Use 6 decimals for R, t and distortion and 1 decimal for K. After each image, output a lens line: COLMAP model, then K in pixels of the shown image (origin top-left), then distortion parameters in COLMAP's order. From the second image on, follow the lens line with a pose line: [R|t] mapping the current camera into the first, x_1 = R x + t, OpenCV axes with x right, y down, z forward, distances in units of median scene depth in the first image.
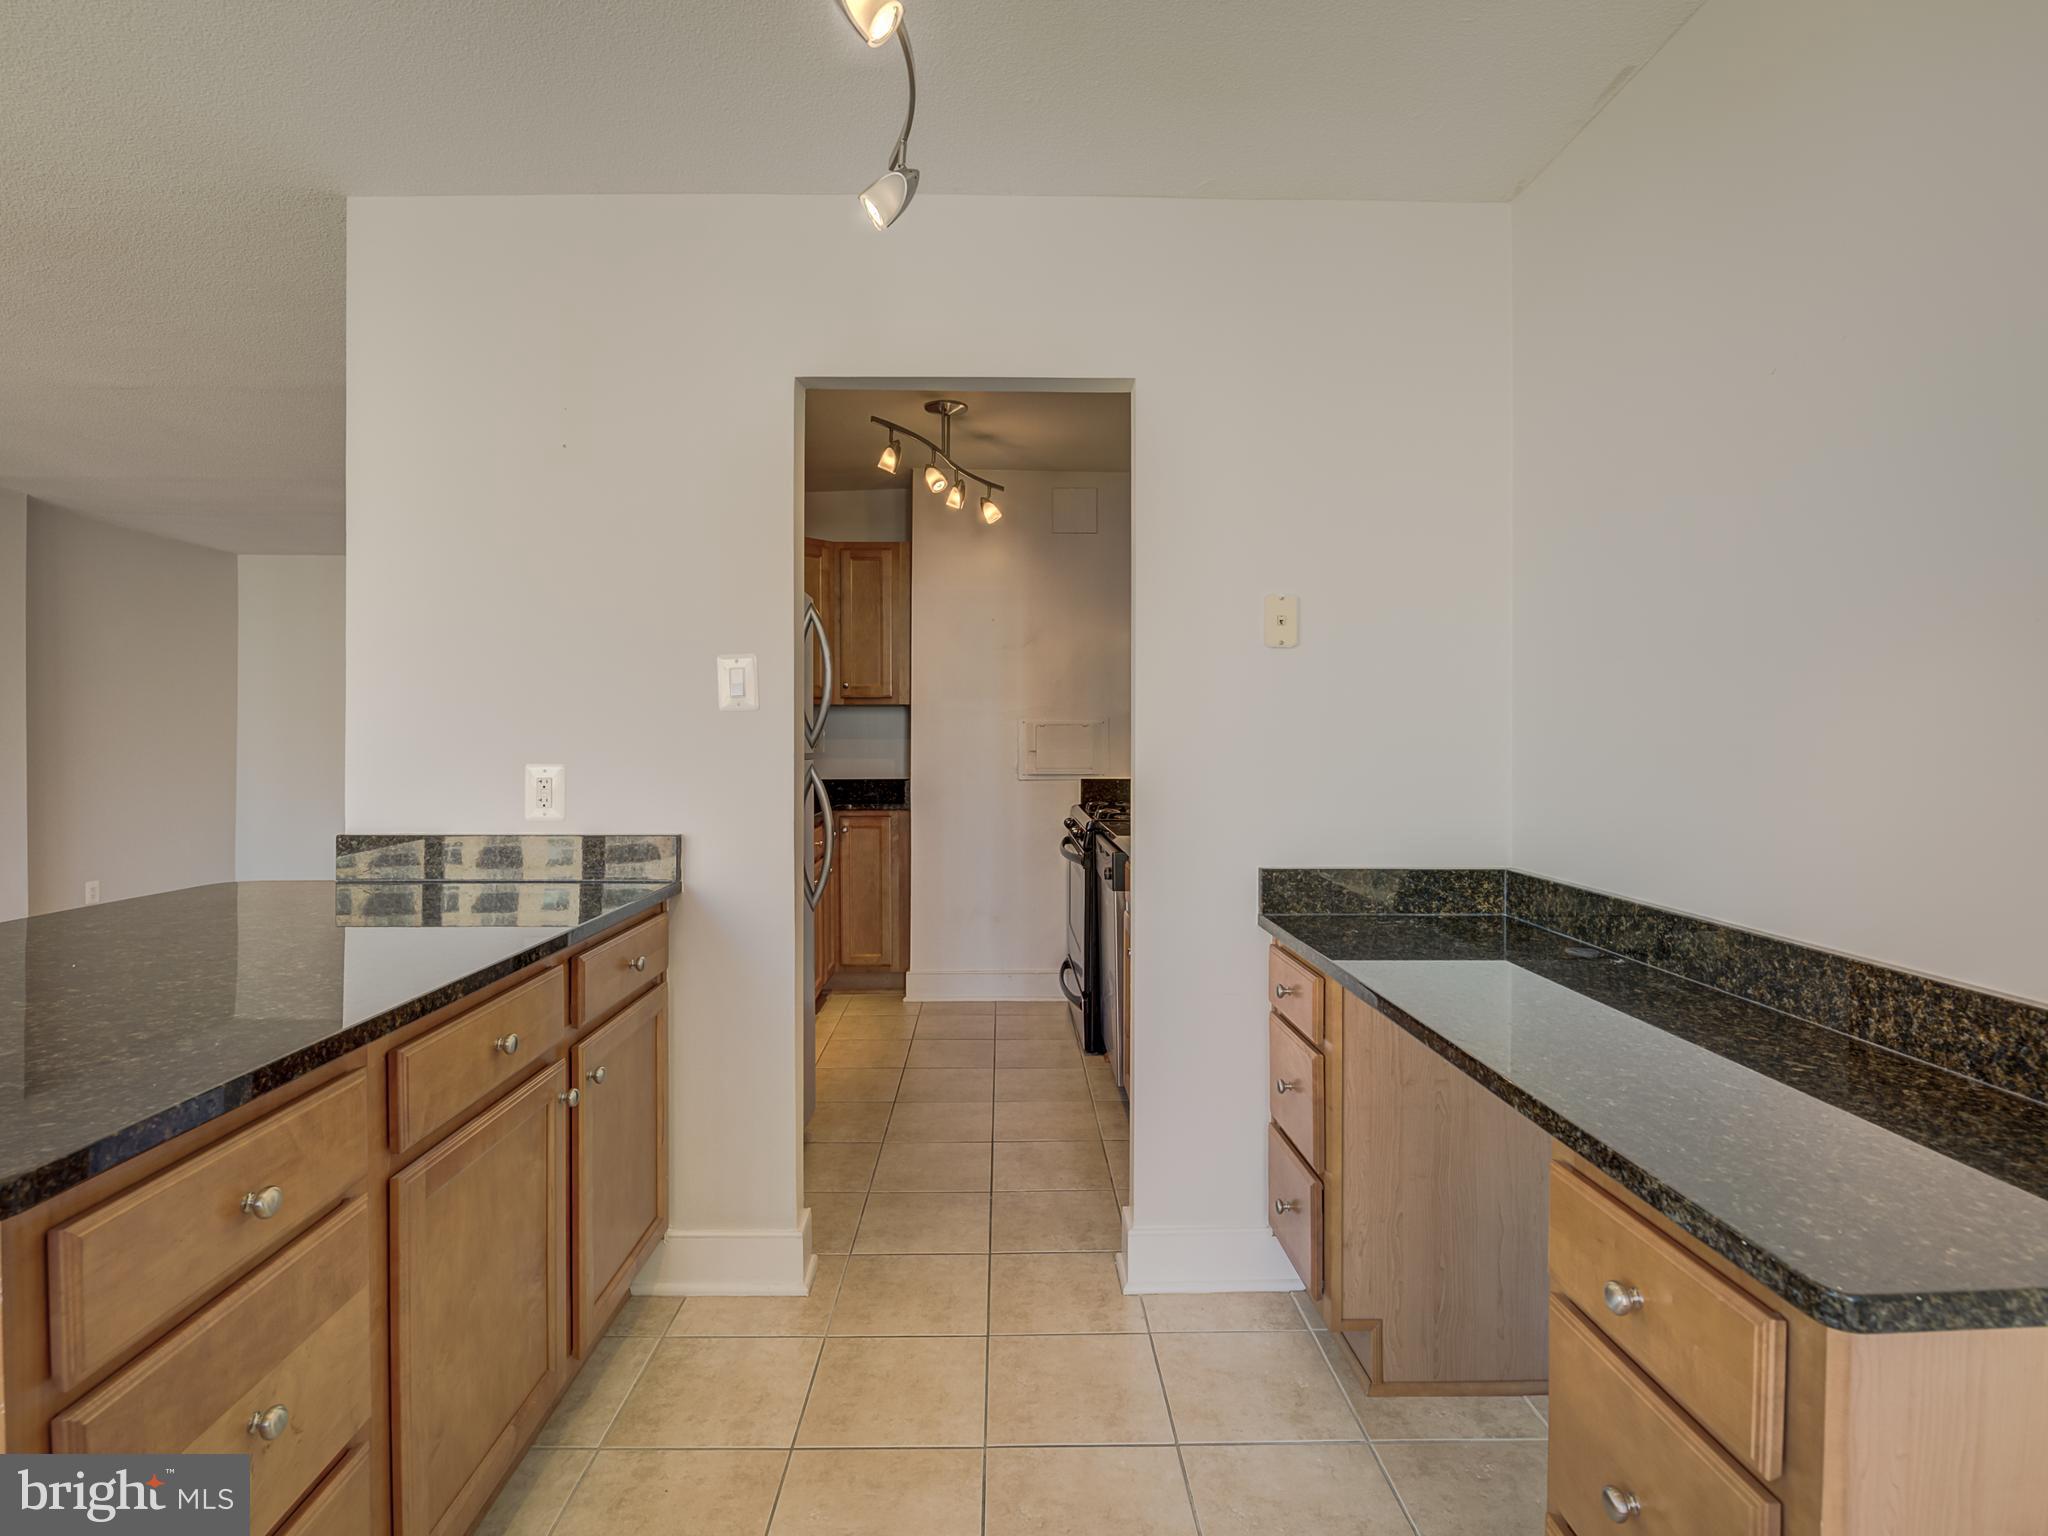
lens RADIAL K [[1015.0, 0, 1014.1], [0, 1015.0, 739.3], [0, 0, 1]] dist [-0.000076, -0.010385]
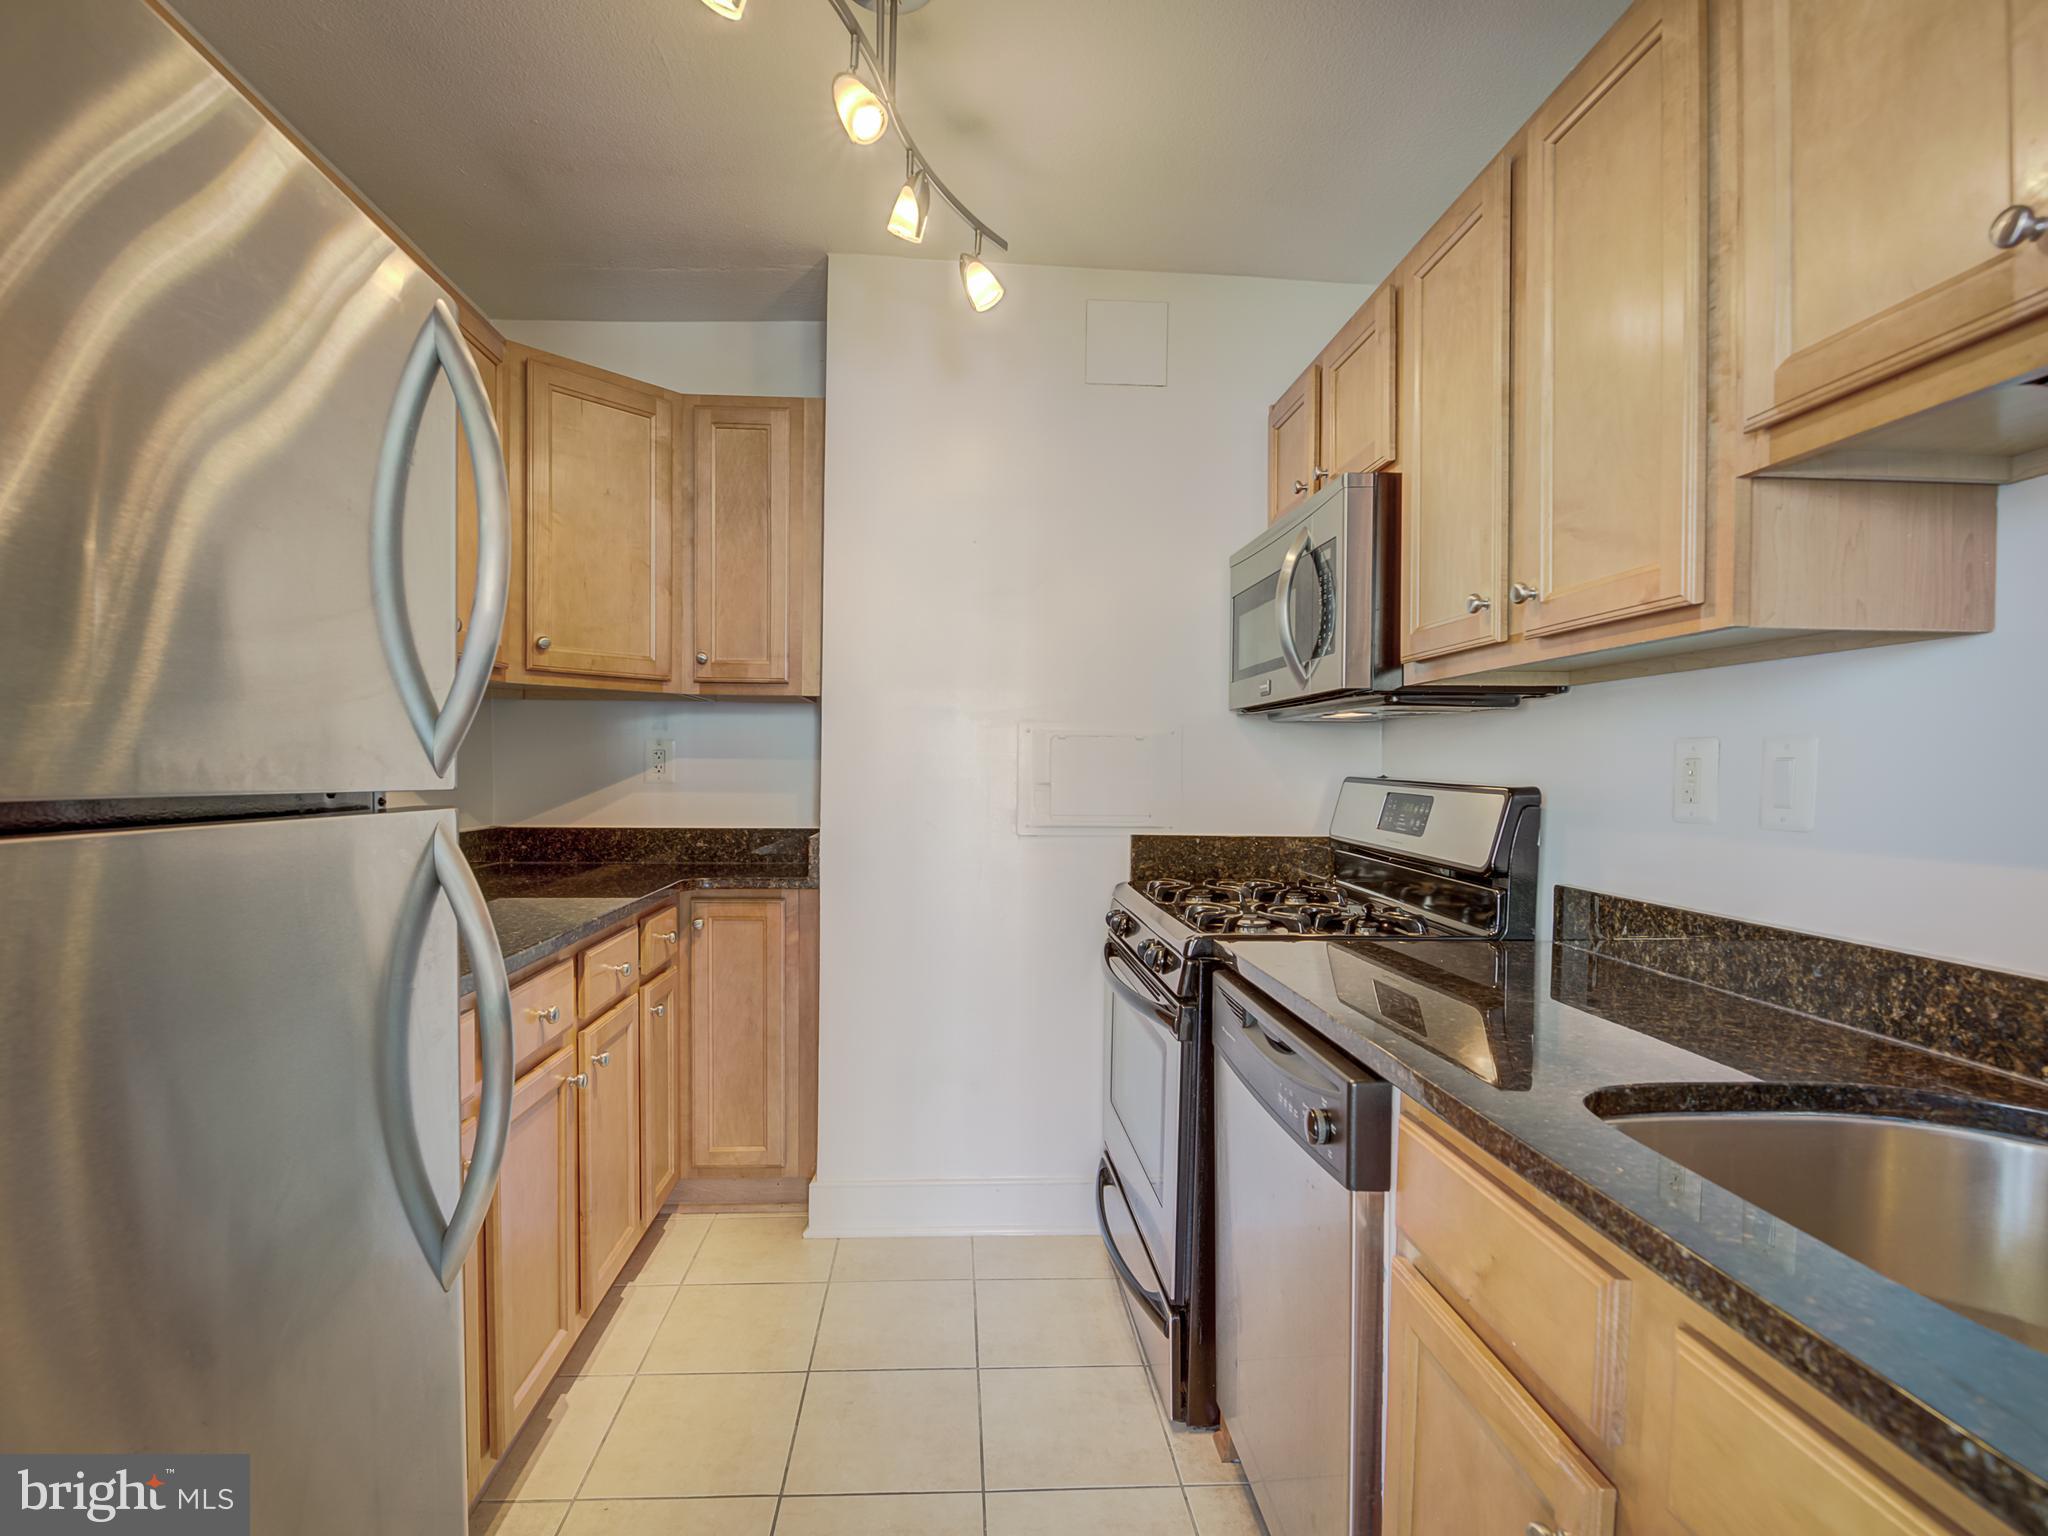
lens RADIAL K [[999.8, 0, 1008.6], [0, 999.8, 788.5], [0, 0, 1]] dist [-0.003053, -0.007516]
pose [[0.998848, 0.009288, 0.047074, -0.056034], [-0.010253, 0.999741, 0.020298, 0.007746], [-0.046874, -0.020757, 0.998685, 0.974212]]
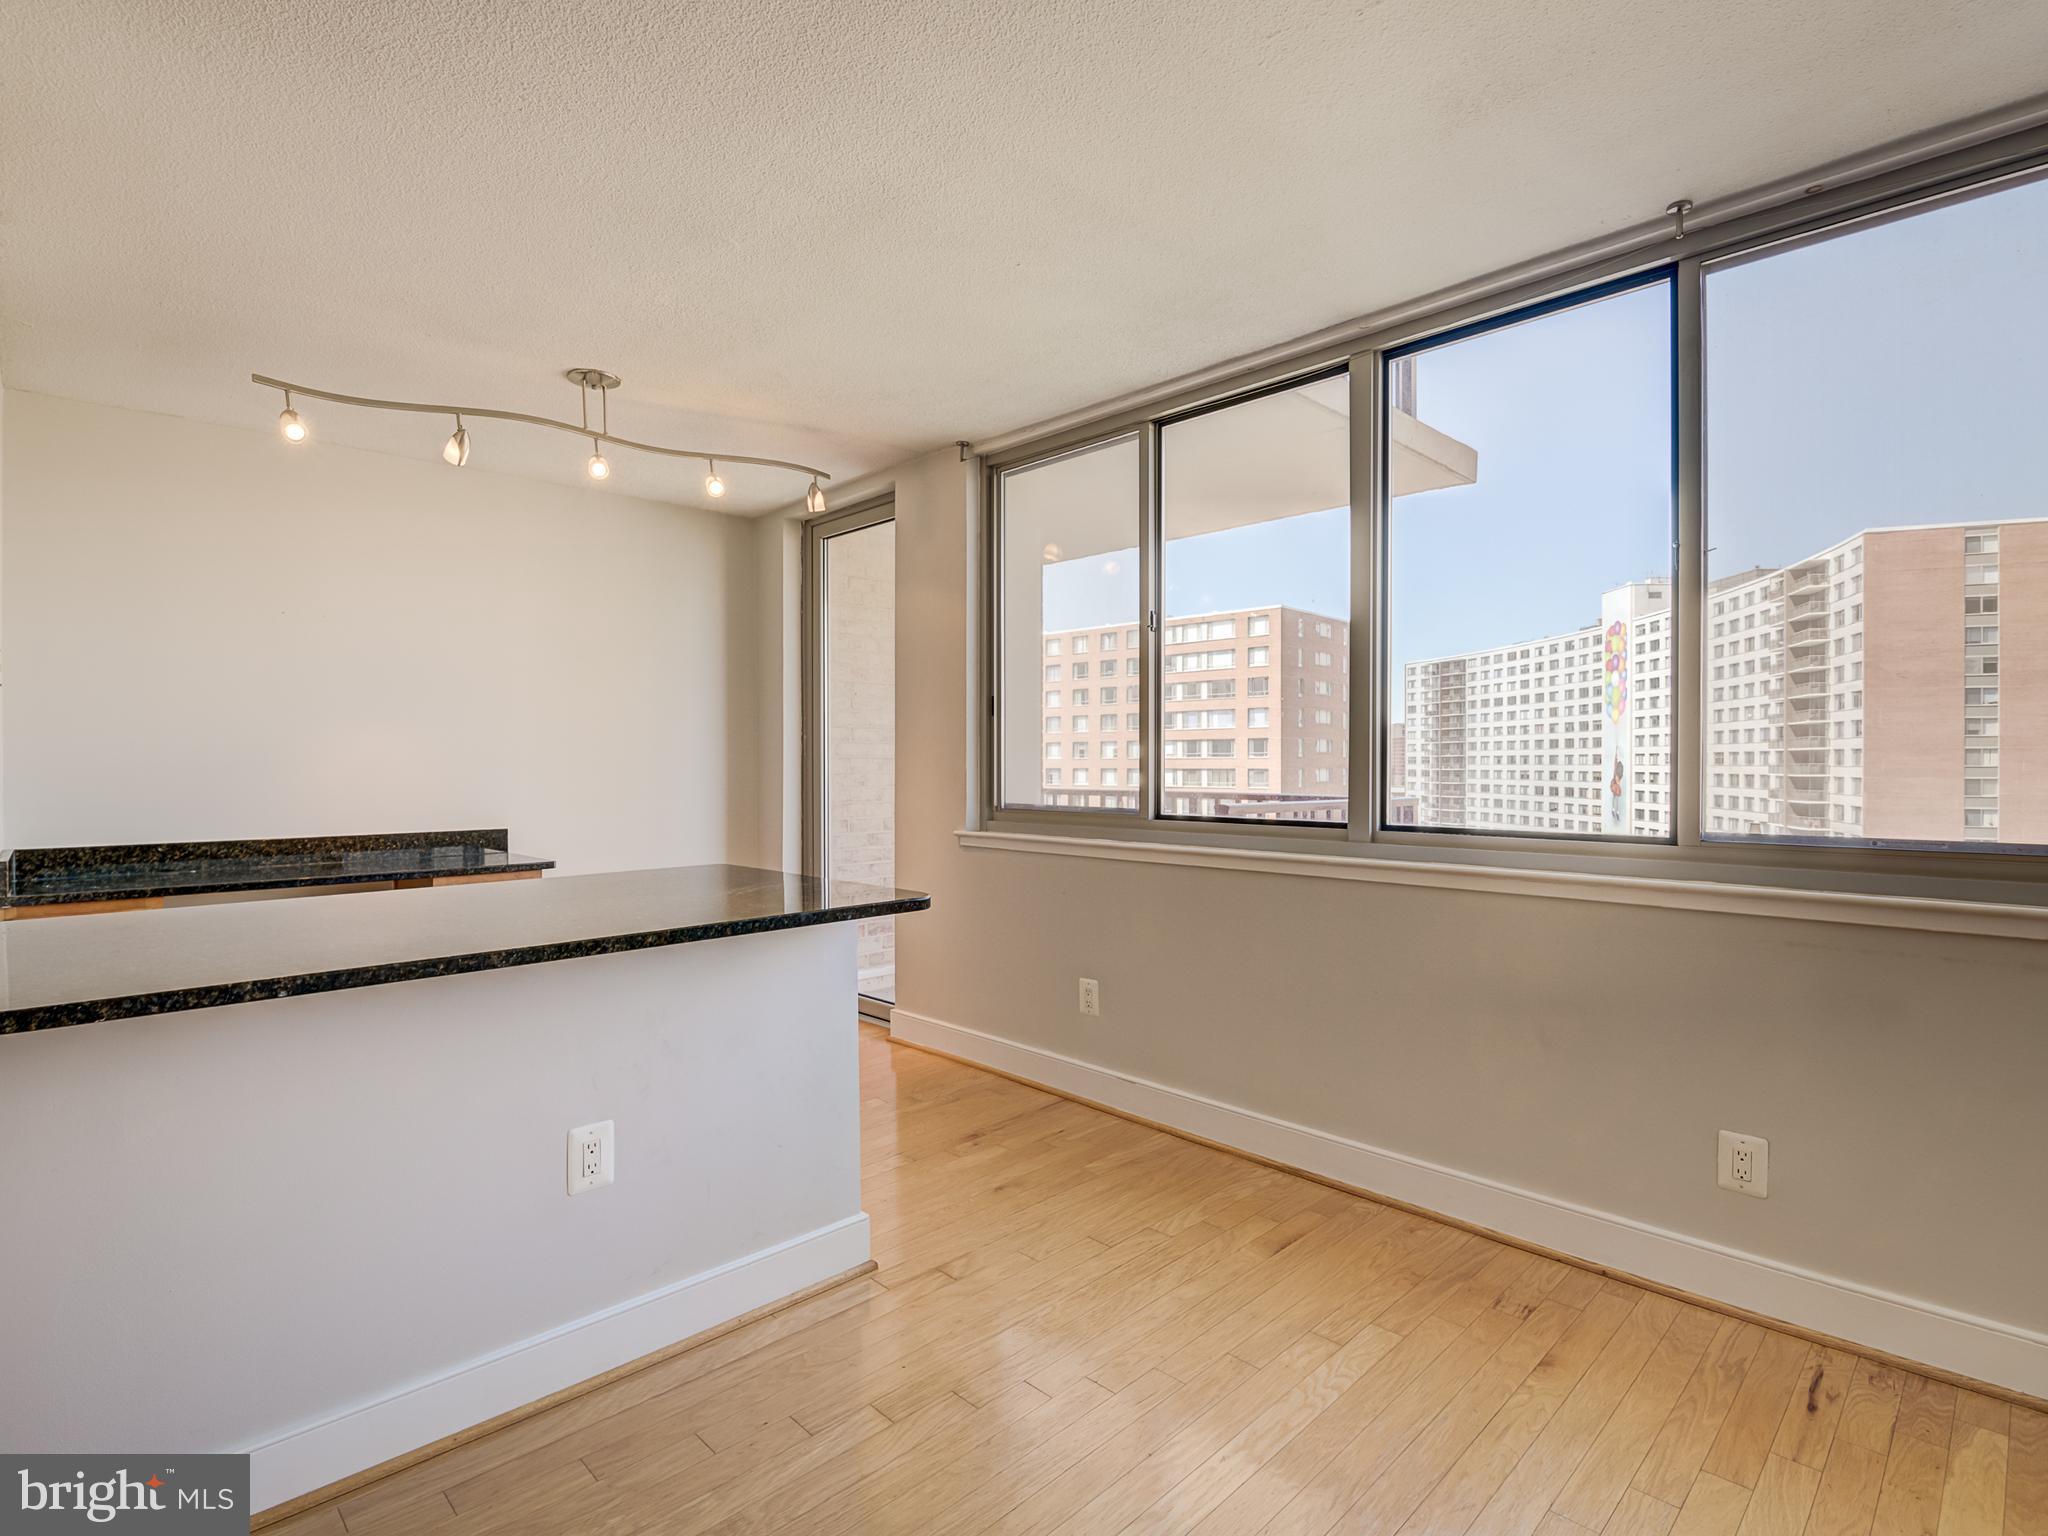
lens RADIAL K [[1008.6, 0, 1007.6], [0, 1008.6, 771.7], [0, 0, 1]] dist [0.003457, -0.015421]
pose [[-0.686967, -0.005566, 0.726667, -1.596605], [0.002023, 0.999952, 0.009572, 0.005074], [-0.726686, 0.008045, -0.686923, 0.978534]]
